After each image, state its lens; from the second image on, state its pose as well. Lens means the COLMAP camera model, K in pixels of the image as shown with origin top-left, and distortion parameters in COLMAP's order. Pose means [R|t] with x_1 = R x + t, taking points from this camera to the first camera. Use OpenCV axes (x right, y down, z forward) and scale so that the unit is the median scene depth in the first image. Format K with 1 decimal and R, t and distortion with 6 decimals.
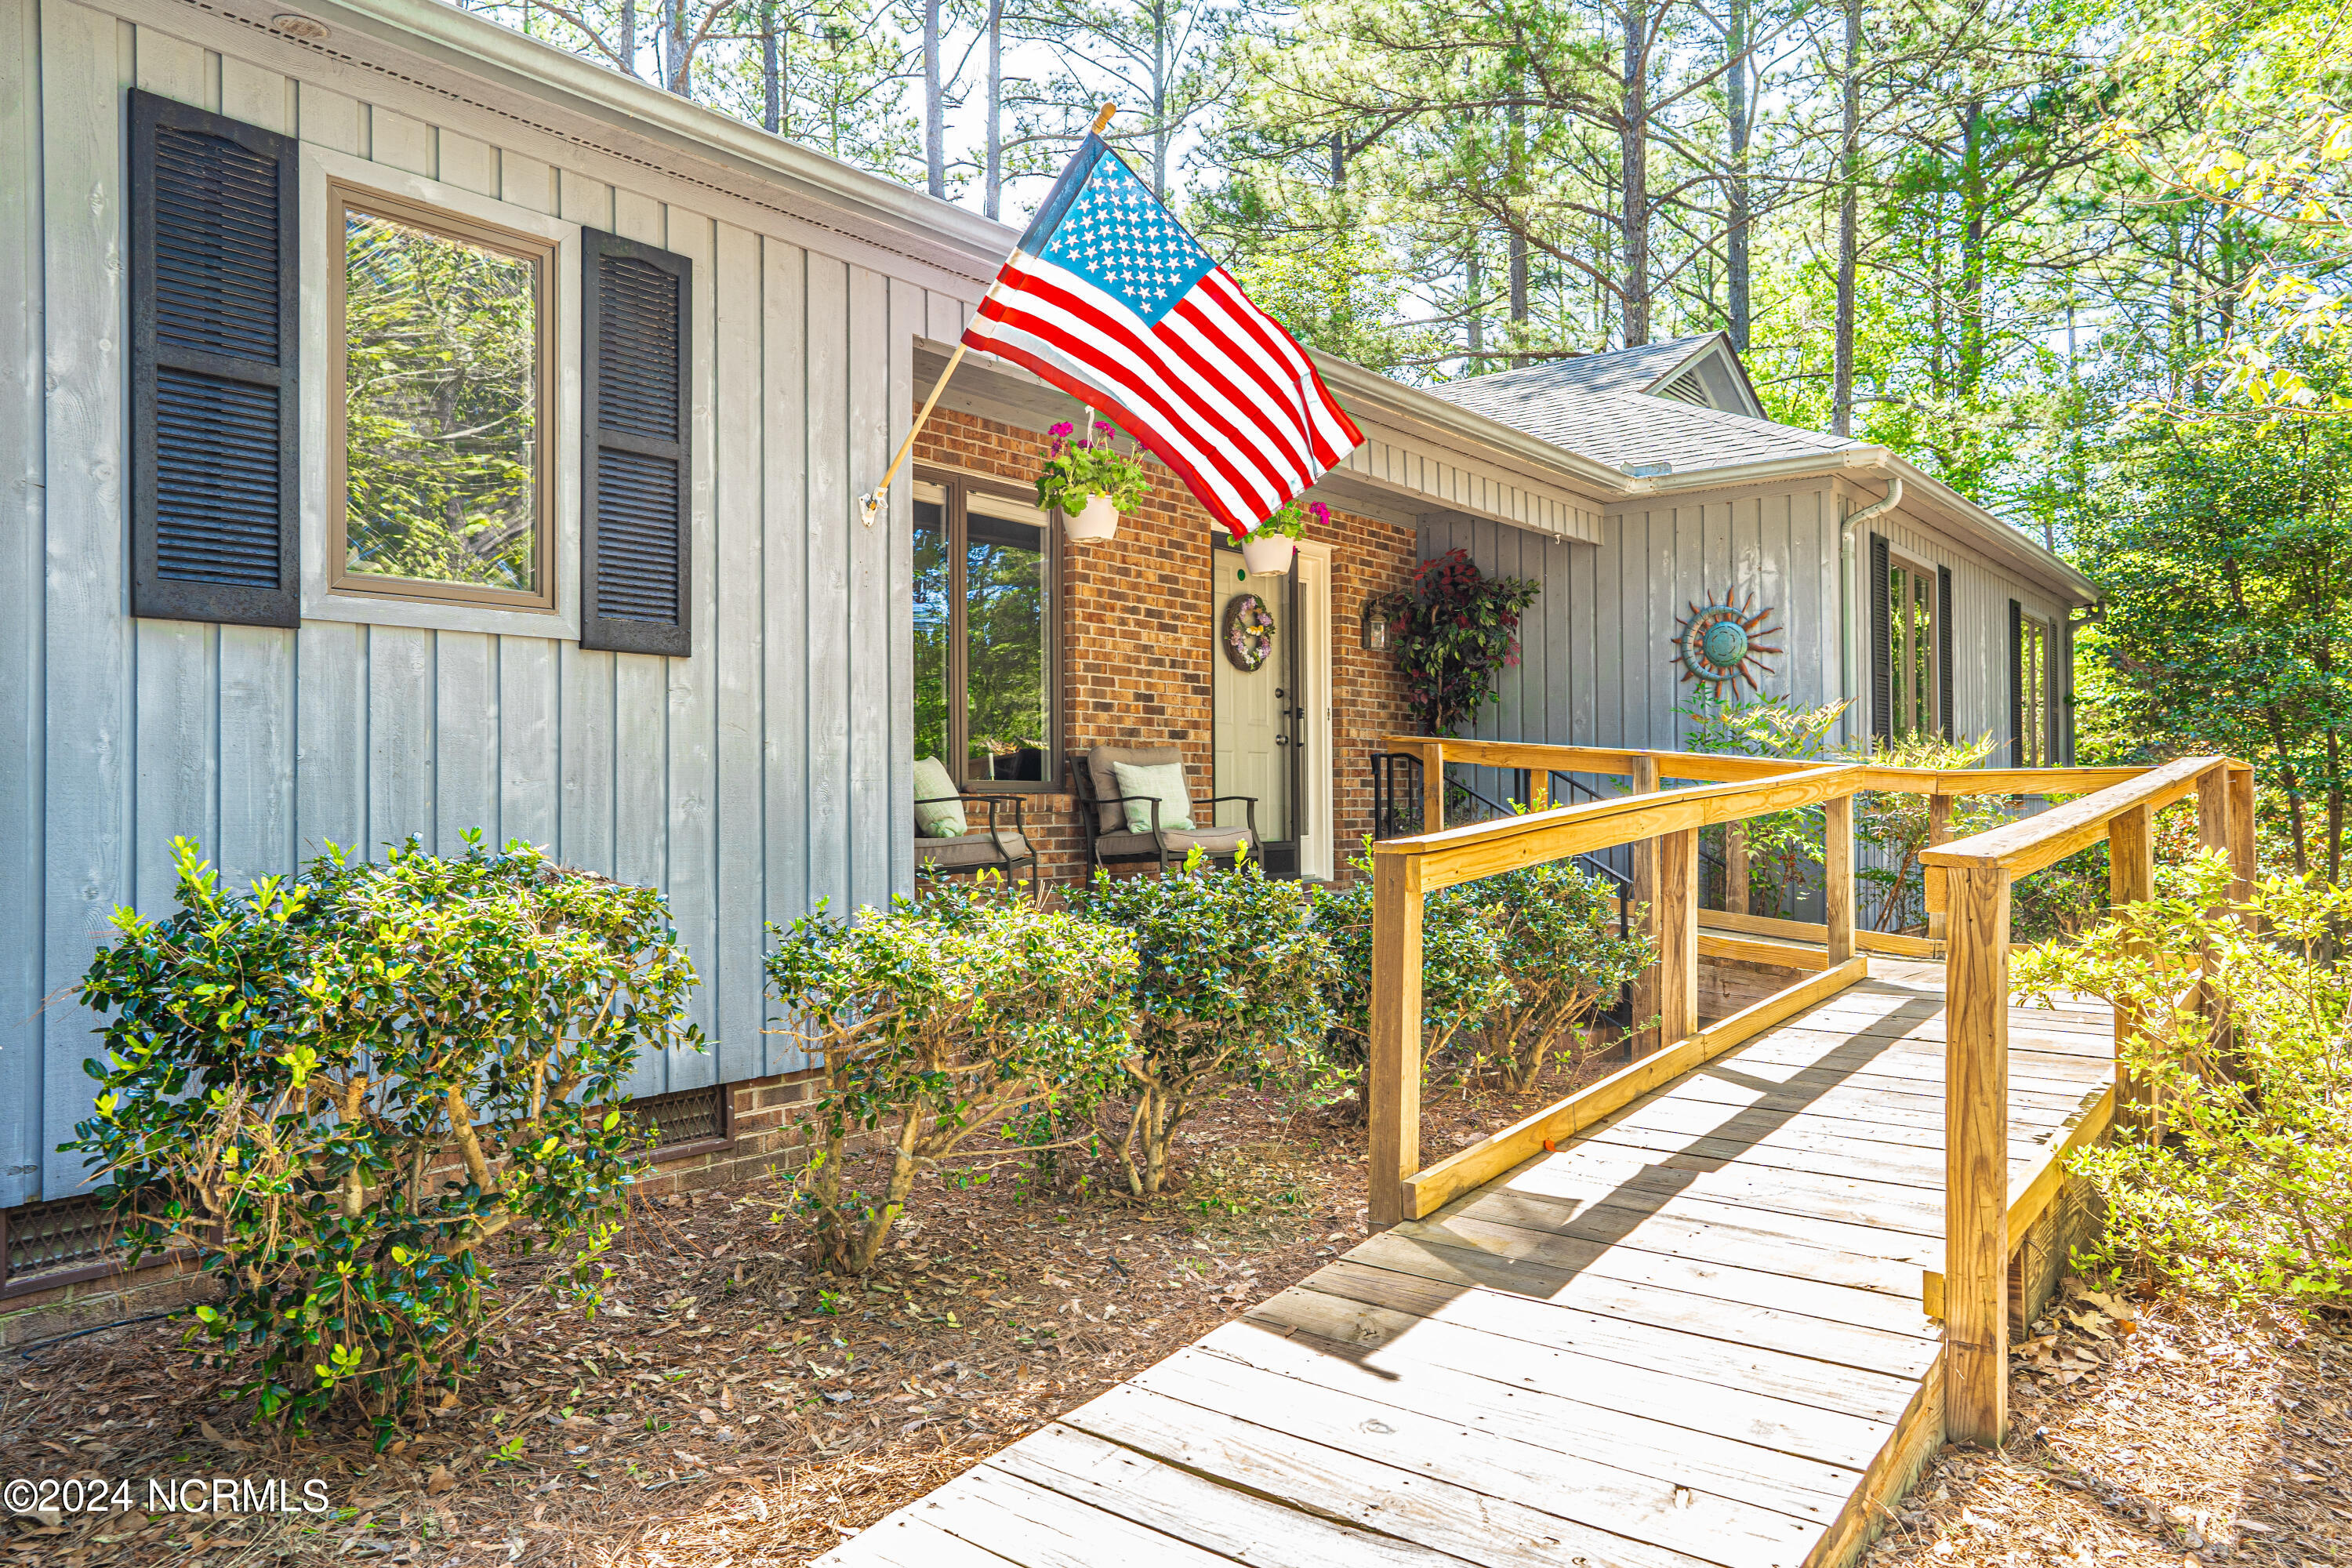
lens RADIAL K [[1566.7, 0, 1176.2], [0, 1566.7, 788.4], [0, 0, 1]] dist [-0.018855, 0.016611]
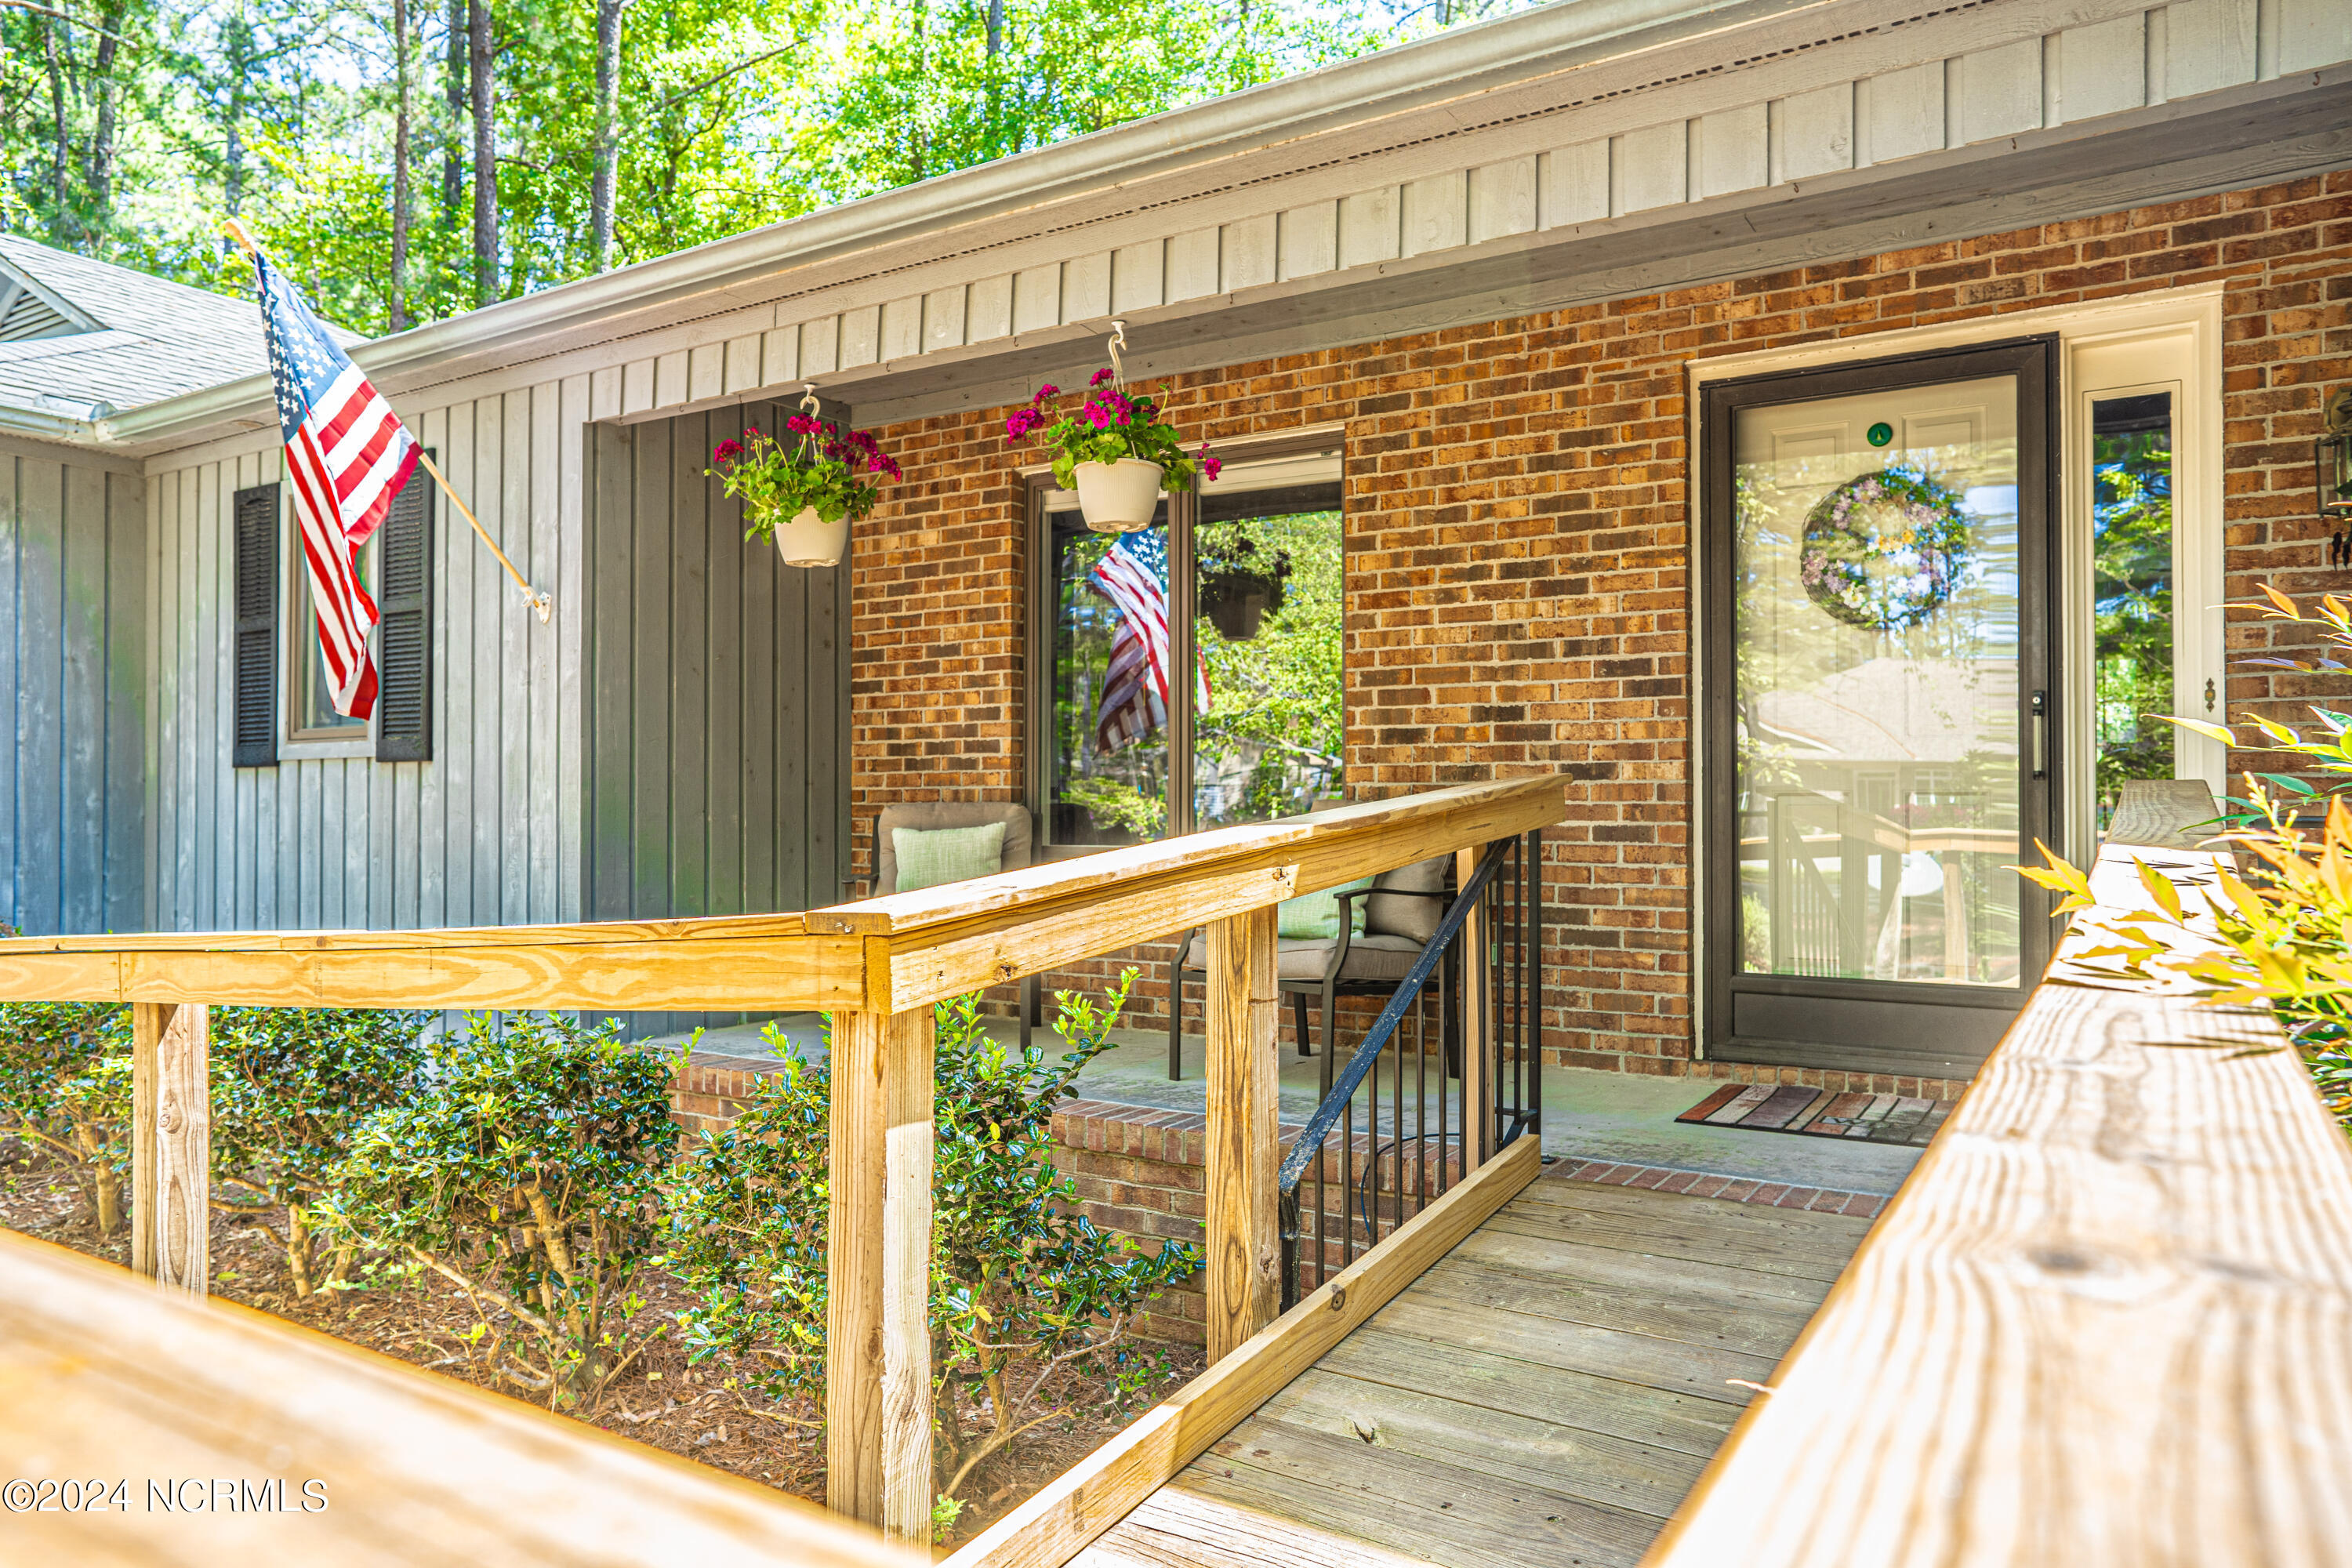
lens RADIAL K [[1566.7, 0, 1174.9], [0, 1566.7, 787.1], [0, 0, 1]] dist [-0.018855, 0.016611]
pose [[0.114957, -0.008852, -0.993331, 0.575891], [0.008838, 0.999930, -0.007888, -0.026785], [0.993331, -0.007872, 0.115027, 0.827136]]
